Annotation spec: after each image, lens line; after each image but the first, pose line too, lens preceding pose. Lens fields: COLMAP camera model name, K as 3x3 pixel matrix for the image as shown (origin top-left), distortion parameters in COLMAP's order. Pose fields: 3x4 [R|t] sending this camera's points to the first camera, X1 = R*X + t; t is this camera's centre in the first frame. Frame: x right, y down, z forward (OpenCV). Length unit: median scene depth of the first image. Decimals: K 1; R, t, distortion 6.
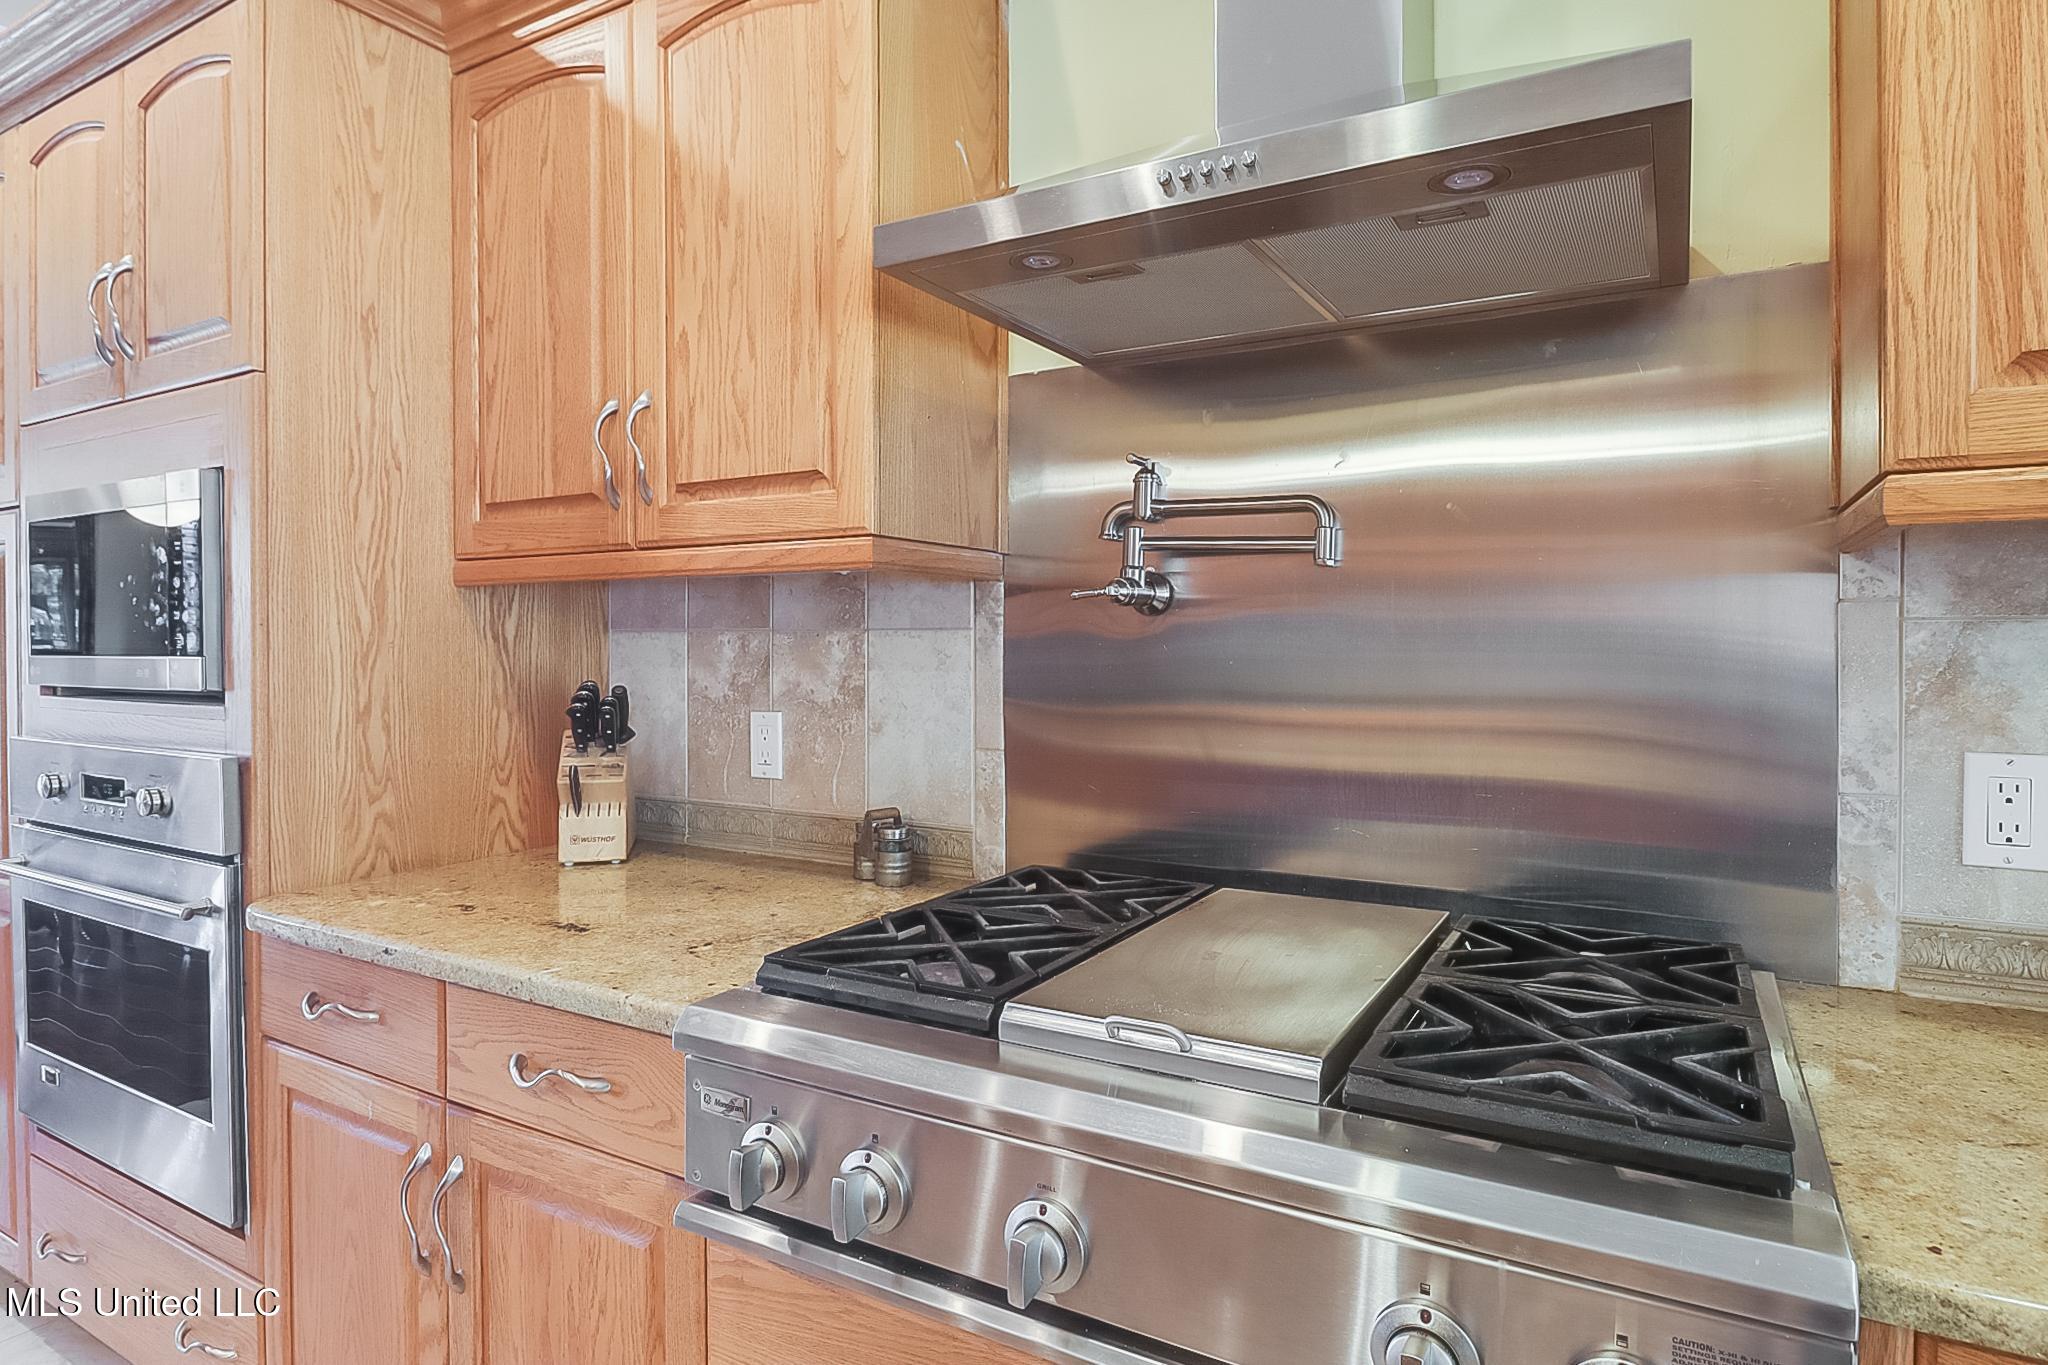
lens RADIAL K [[1110.7, 0, 1044.9], [0, 1110.7, 643.0], [0, 0, 1]] dist [0.001437, -0.000835]
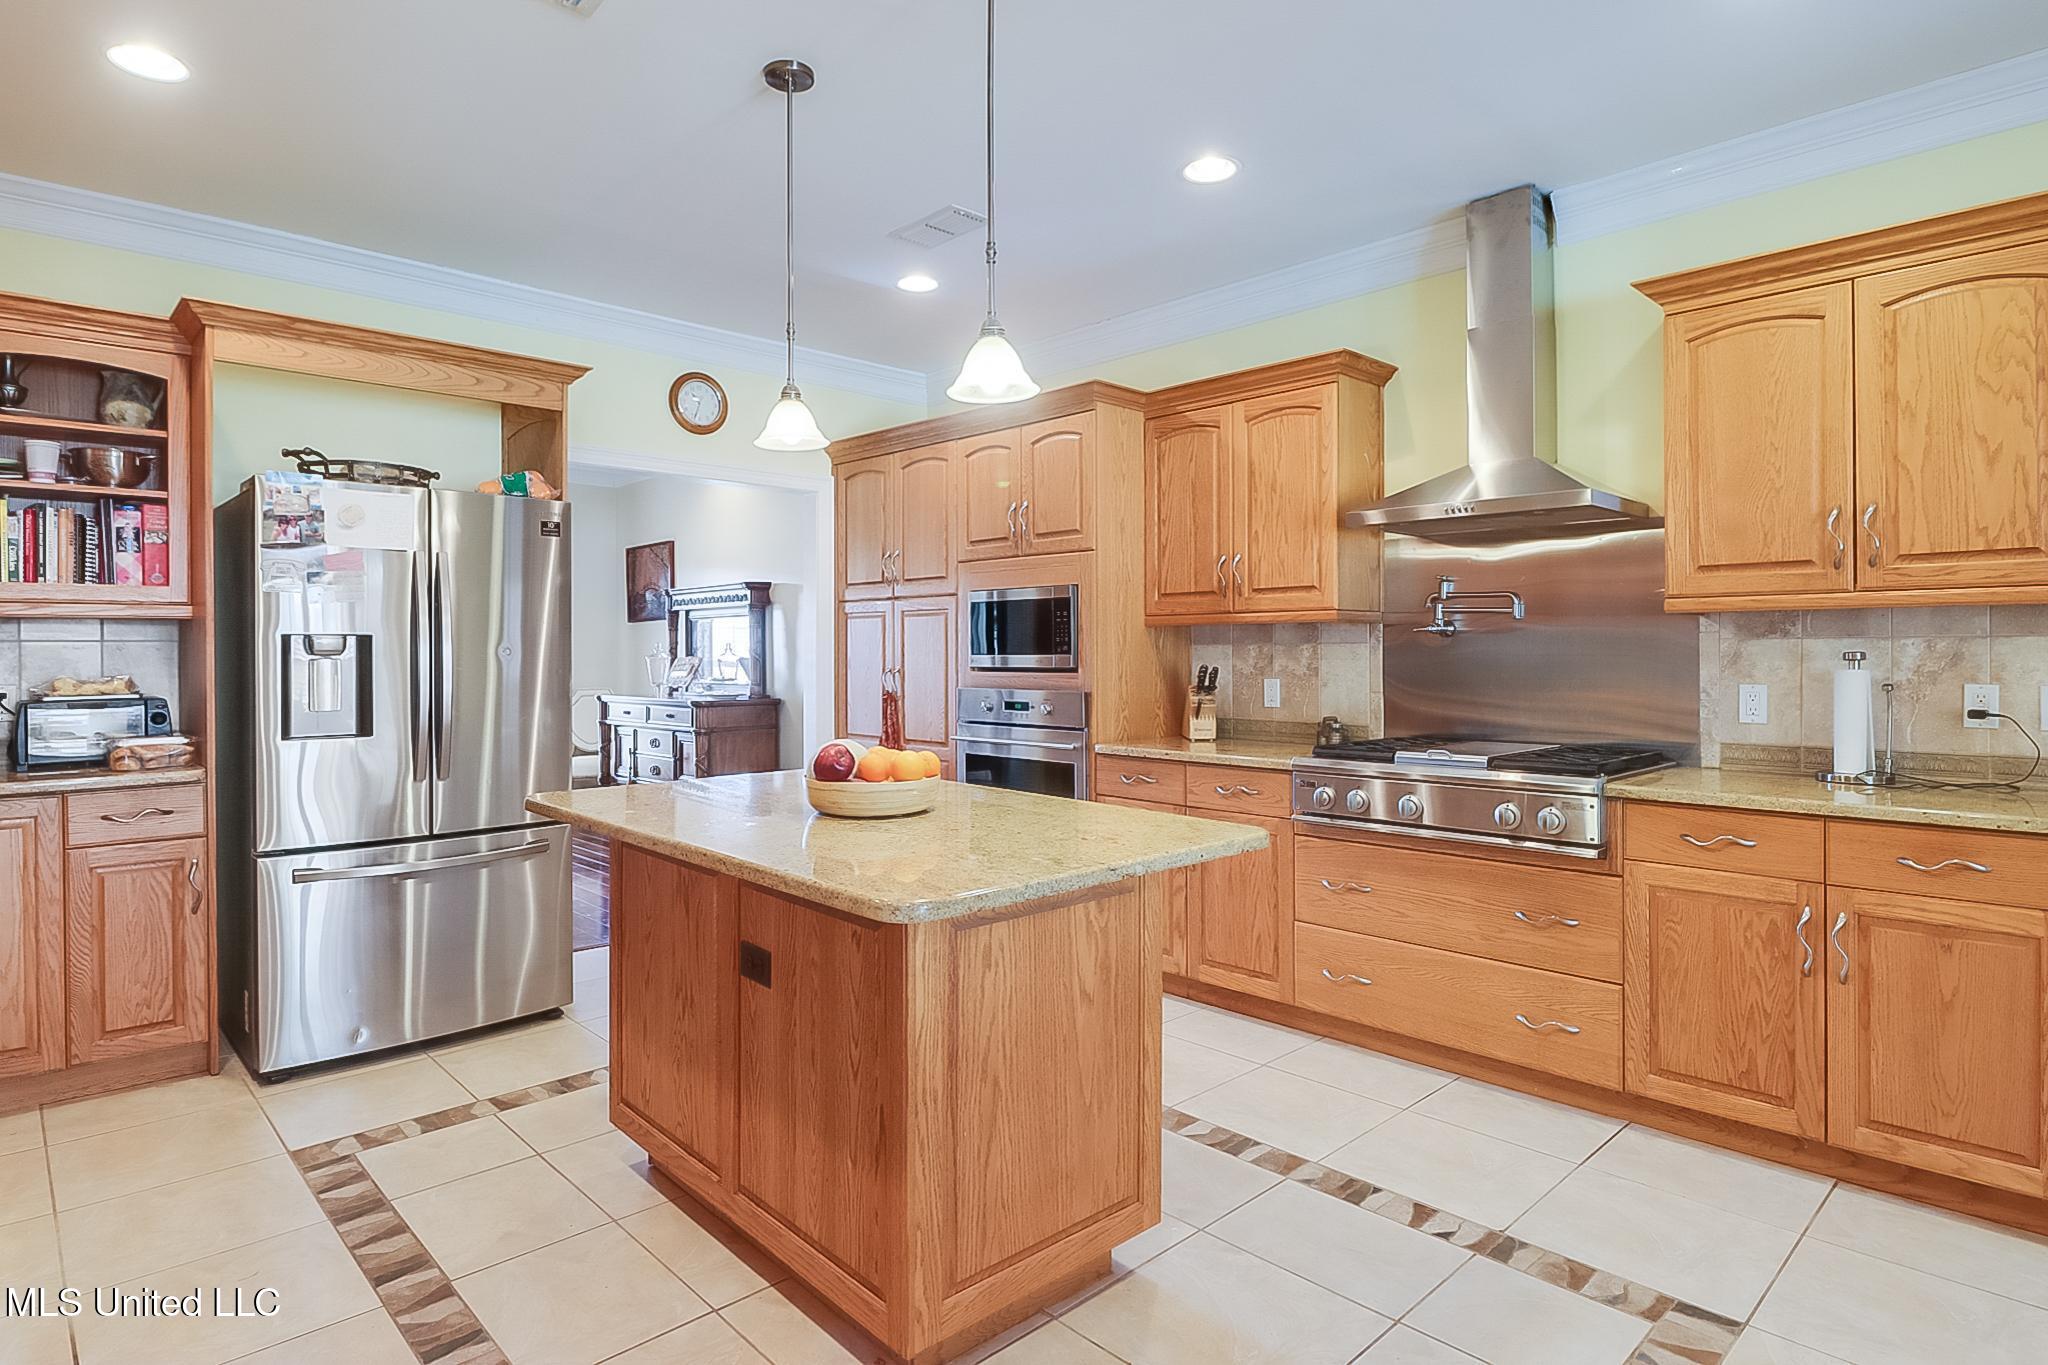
lens RADIAL K [[1110.7, 0, 1017.9], [0, 1110.7, 653.8], [0, 0, 1]] dist [0.001437, -0.000835]
pose [[0.957898, -0.002911, -0.287093, -0.102662], [0.003301, 0.999994, 0.000873, 0.006243], [0.287088, -0.001784, 0.957902, -1.561058]]
